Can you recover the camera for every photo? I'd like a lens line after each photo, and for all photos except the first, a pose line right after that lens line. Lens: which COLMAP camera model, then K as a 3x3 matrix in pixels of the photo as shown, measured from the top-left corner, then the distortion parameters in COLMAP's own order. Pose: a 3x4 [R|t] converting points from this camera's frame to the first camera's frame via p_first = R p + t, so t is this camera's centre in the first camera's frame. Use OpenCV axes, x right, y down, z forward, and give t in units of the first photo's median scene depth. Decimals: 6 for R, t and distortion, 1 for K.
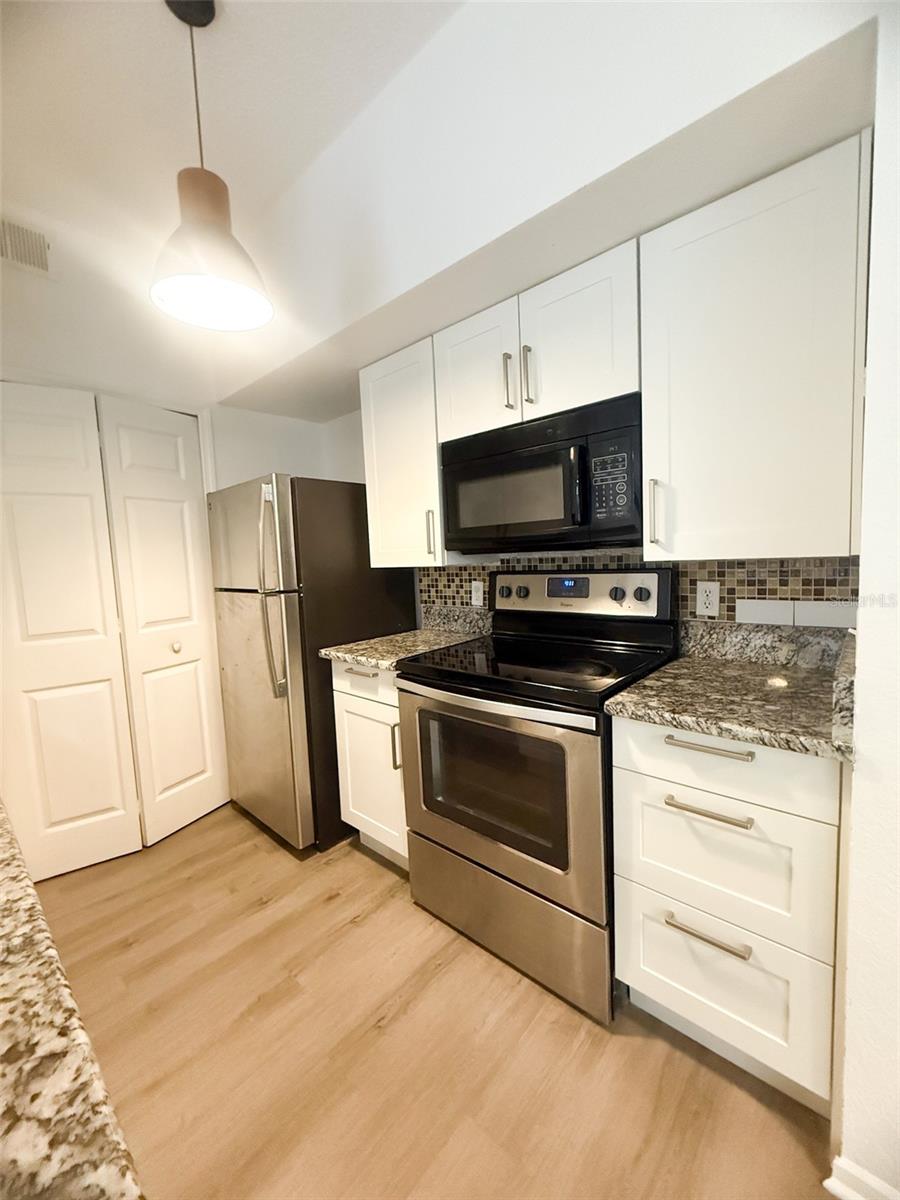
lens RADIAL K [[477.2, 0, 451.0], [0, 477.2, 594.5], [0, 0, 1]] dist [-0.001729, -0.000088]
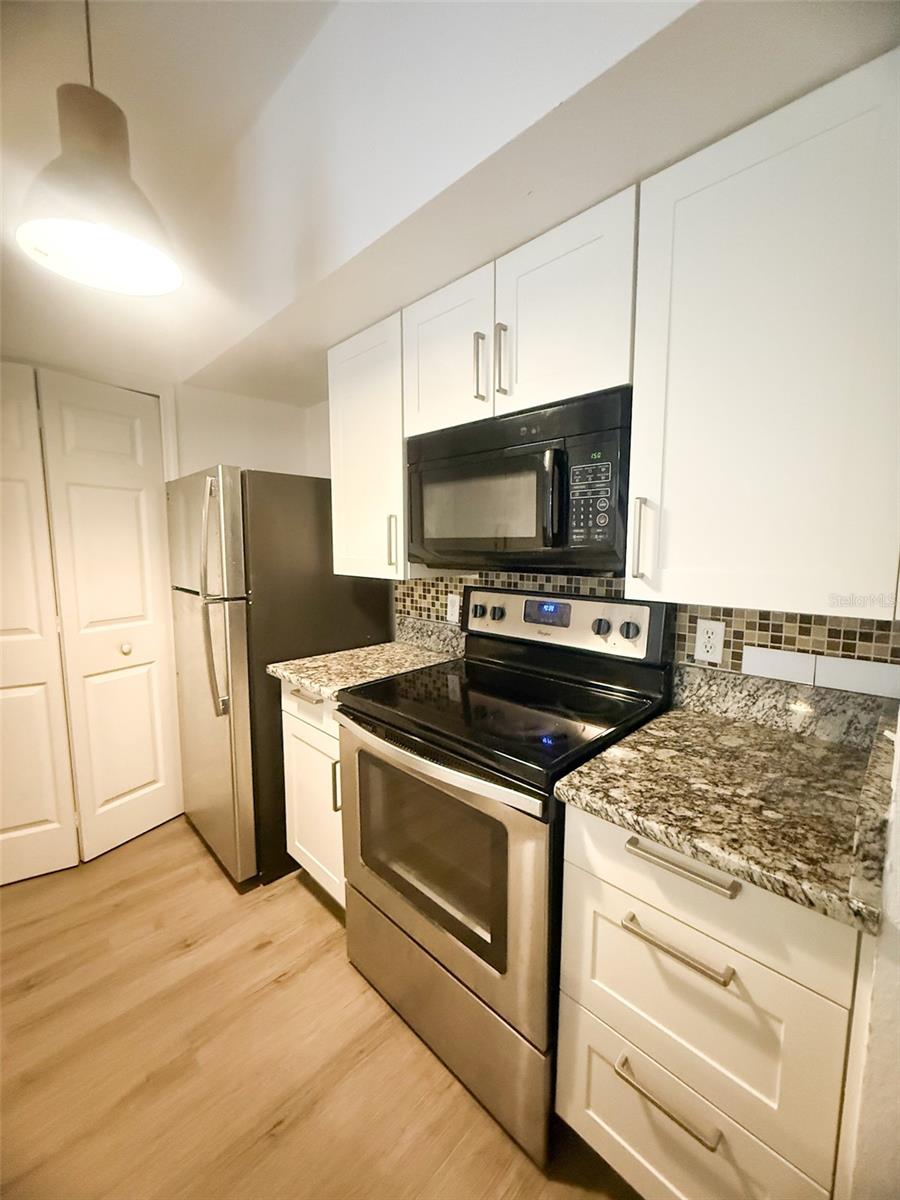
lens RADIAL K [[477.2, 0, 451.0], [0, 477.2, 594.5], [0, 0, 1]] dist [-0.001729, -0.000088]
pose [[0.997759, 0.049857, -0.044623, 0.114284], [-0.048715, 0.998466, 0.026332, -0.064447], [0.045867, -0.024099, 0.998657, 0.144802]]
